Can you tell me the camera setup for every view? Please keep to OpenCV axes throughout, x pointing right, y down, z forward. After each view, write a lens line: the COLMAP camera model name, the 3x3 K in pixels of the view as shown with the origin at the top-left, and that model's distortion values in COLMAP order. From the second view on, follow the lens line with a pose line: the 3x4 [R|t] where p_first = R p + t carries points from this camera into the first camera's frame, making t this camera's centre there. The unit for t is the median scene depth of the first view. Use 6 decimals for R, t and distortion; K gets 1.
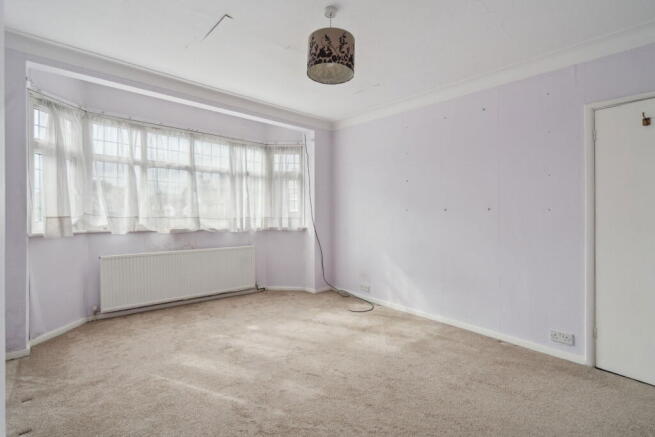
lens RADIAL K [[302.5, 0, 324.1], [0, 302.5, 217.2], [0, 0, 1]] dist [-0.002251, 0.000034]
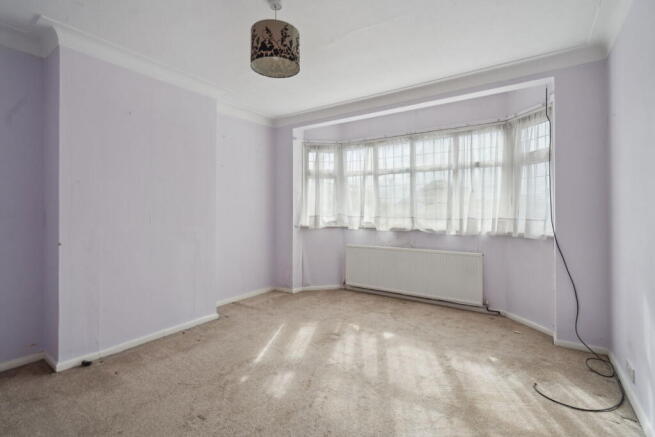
lens RADIAL K [[302.5, 0, 324.1], [0, 302.5, 217.2], [0, 0, 1]] dist [-0.002251, 0.000034]
pose [[0.251051, 0.006010, -0.967955, 0.540776], [-0.010247, 0.999941, 0.003551, -0.000690], [0.967920, 0.009027, 0.251098, 0.494582]]
